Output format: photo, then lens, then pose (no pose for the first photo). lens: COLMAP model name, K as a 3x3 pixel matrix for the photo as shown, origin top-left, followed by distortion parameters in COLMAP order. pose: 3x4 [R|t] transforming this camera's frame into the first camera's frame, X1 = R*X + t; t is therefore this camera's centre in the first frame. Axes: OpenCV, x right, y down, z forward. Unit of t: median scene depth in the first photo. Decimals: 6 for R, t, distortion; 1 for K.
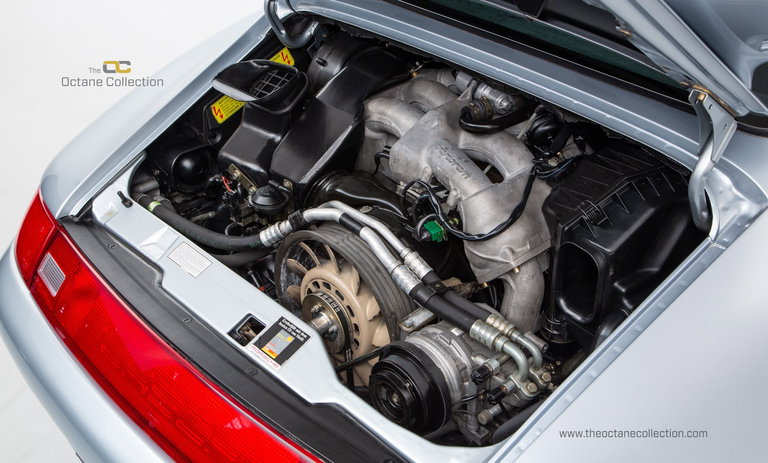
lens RADIAL K [[961.8, 0, 369.7], [0, 961.8, 231.9], [0, 0, 1]] dist [-0.007691, -0.011445]
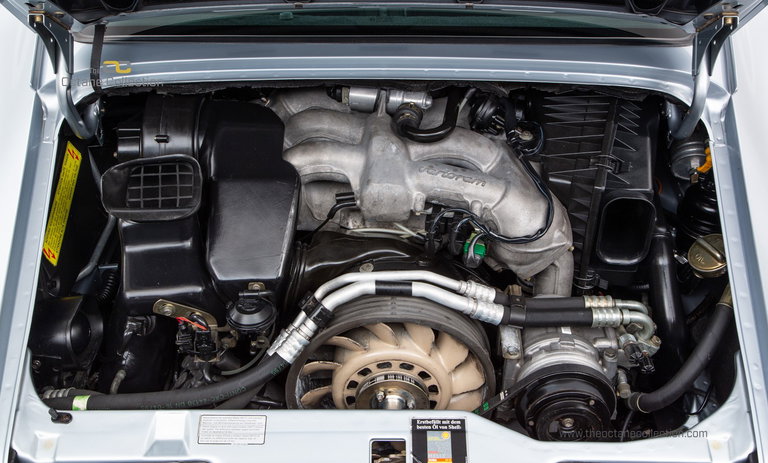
lens RADIAL K [[929.3, 0, 384.0], [0, 929.3, 231.5], [0, 0, 1]] dist [0.016024, 0.008300]
pose [[0.680061, -0.430313, 0.593588, -0.510141], [0.396010, 0.896966, 0.196542, -0.226471], [-0.617003, 0.101406, 0.780400, 0.345379]]
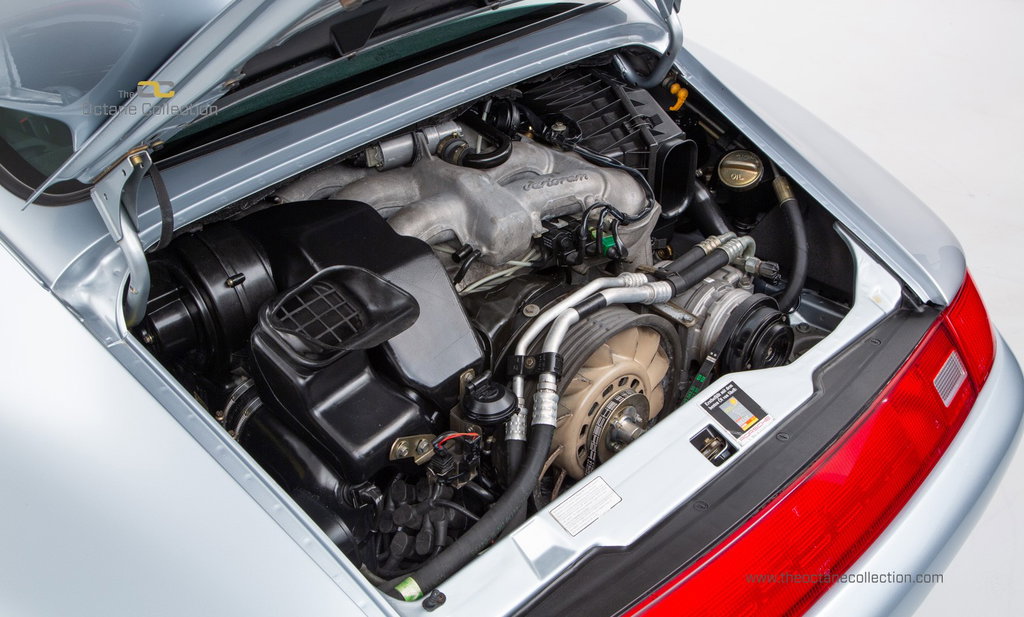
lens RADIAL K [[1239.1, 0, 512.0], [0, 1239.1, 308.5], [0, 0, 1]] dist [0.016024, 0.008300]
pose [[-0.071727, -0.543724, 0.836194, -0.891572], [0.536530, 0.685698, 0.491888, -0.557765], [-0.840827, 0.483925, 0.242541, 0.815006]]
